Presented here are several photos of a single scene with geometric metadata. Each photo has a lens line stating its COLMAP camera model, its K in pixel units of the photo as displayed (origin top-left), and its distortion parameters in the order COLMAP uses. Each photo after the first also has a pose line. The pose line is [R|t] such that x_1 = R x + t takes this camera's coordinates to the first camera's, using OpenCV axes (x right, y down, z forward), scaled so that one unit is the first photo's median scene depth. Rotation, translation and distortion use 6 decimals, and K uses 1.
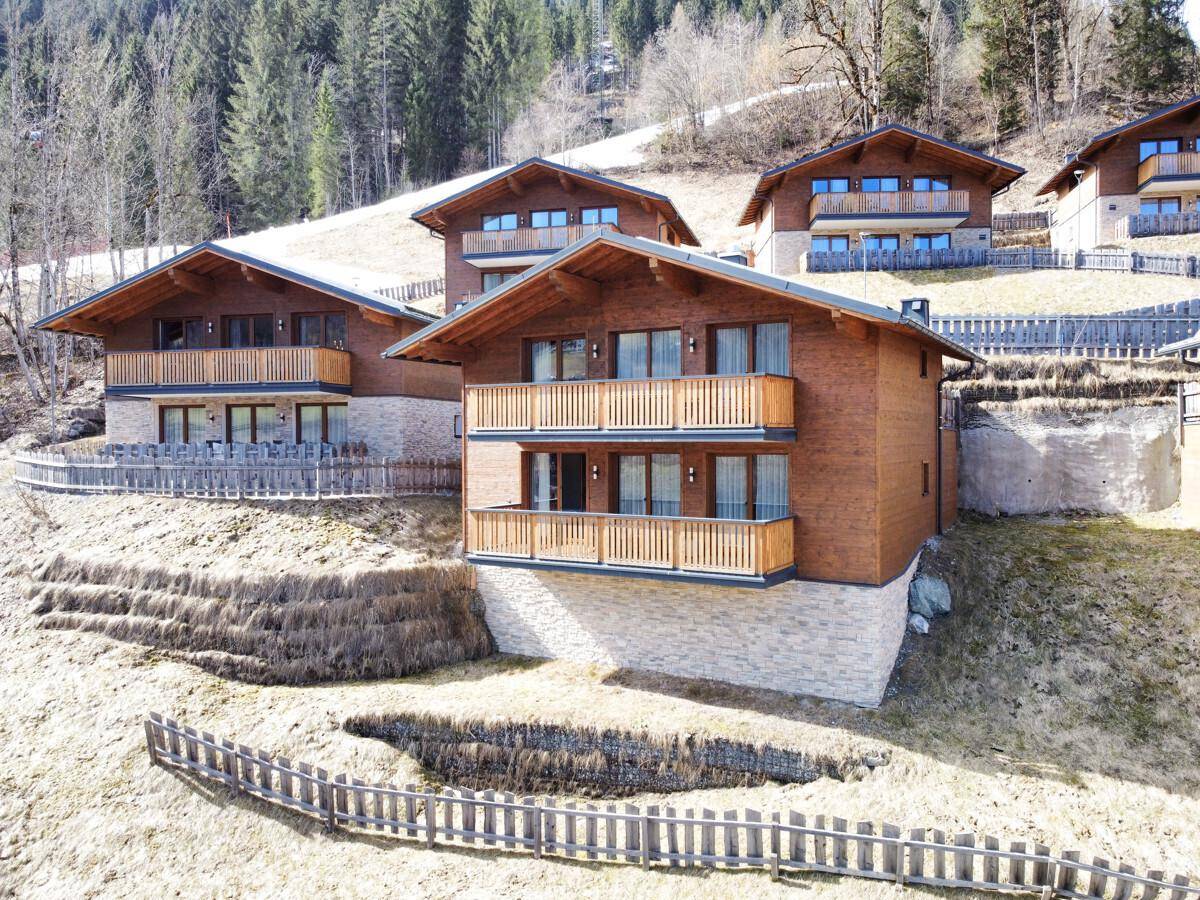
lens RADIAL K [[916.5, 0, 593.5], [0, 916.5, 450.1], [0, 0, 1]] dist [-0.000093, -0.004069]
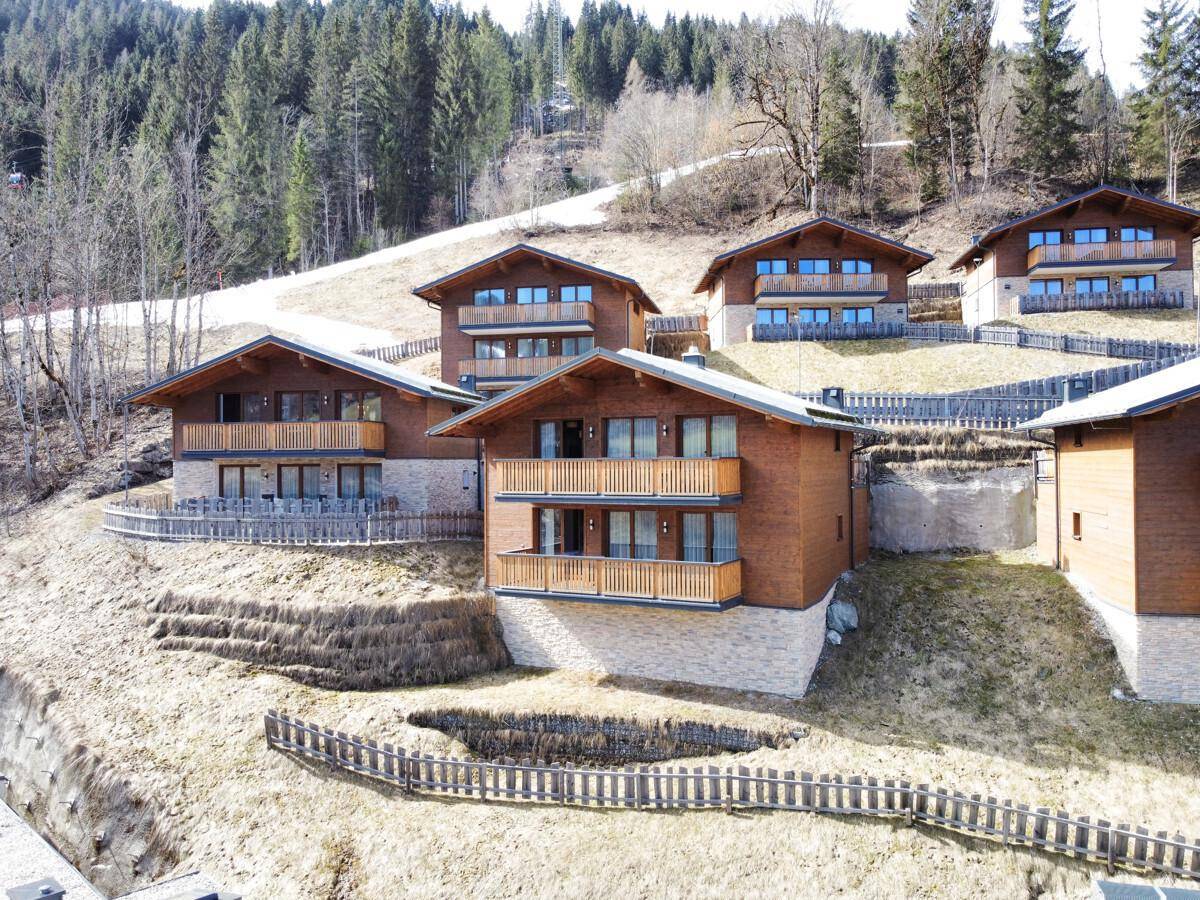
lens RADIAL K [[916.5, 0, 593.5], [0, 916.5, 450.1], [0, 0, 1]] dist [-0.000093, -0.004069]
pose [[0.998680, -0.001531, 0.051348, -0.063205], [0.002928, 0.999627, -0.027139, -0.047574], [-0.051287, 0.027253, 0.998312, -0.318228]]
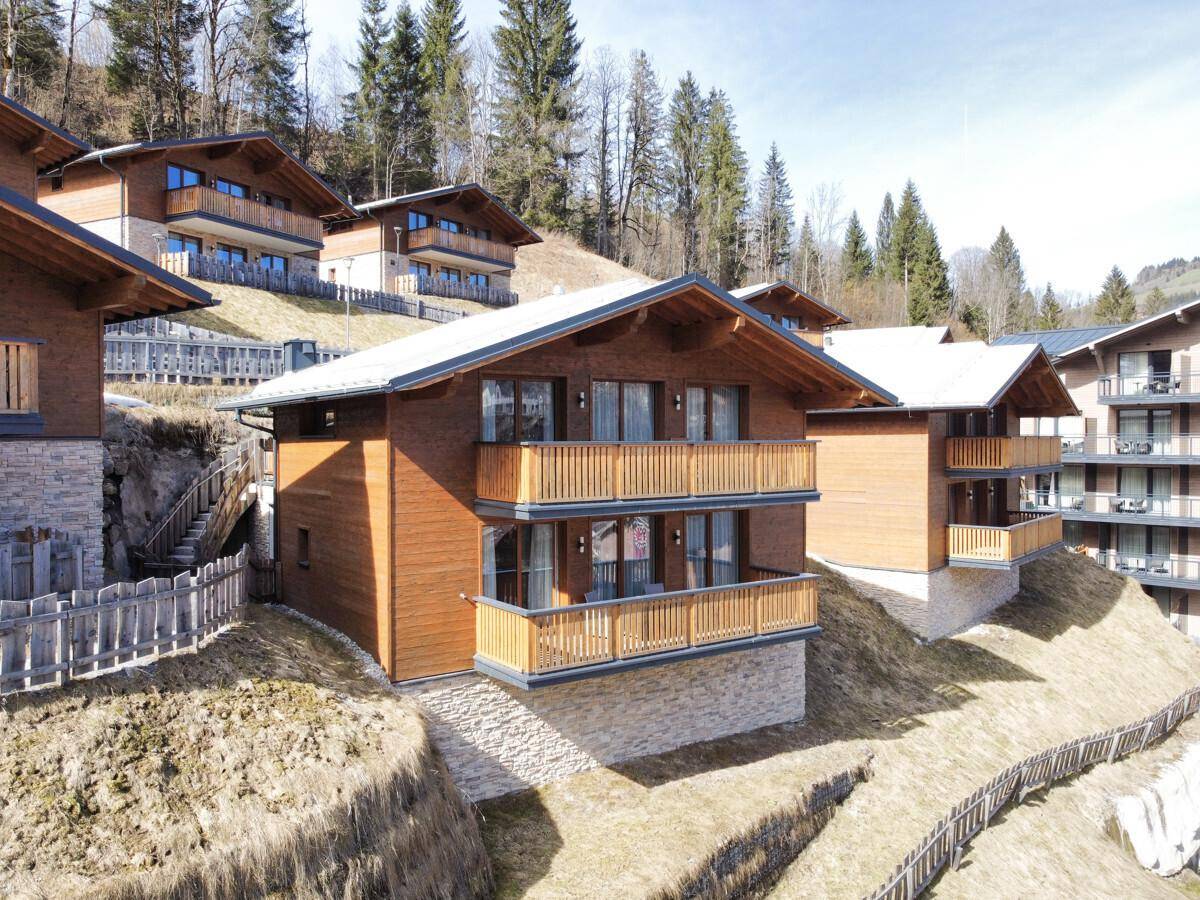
lens RADIAL K [[916.5, 0, 593.5], [0, 916.5, 450.1], [0, 0, 1]] dist [-0.000093, -0.004069]
pose [[0.409143, -0.006585, 0.912447, -0.768851], [0.014697, 0.999892, 0.000627, -0.063676], [-0.912352, 0.013153, 0.409195, 0.654518]]
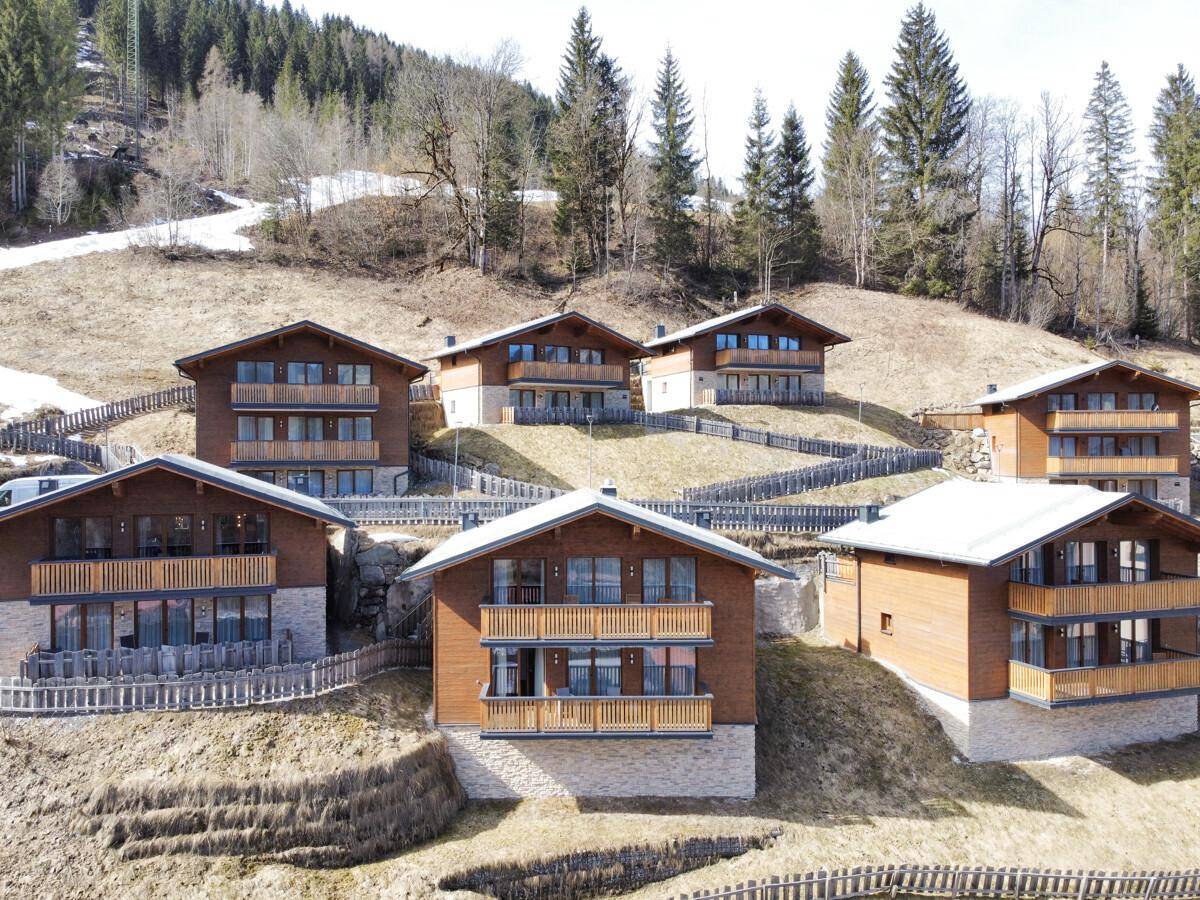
lens RADIAL K [[931.6, 0, 565.6], [0, 931.6, 452.8], [0, 0, 1]] dist [-0.003202, -0.001783]
pose [[0.854895, 0.004197, 0.518784, -0.731159], [0.006037, 0.999819, -0.018037, -0.266682], [-0.518766, 0.018552, 0.854715, -0.225709]]
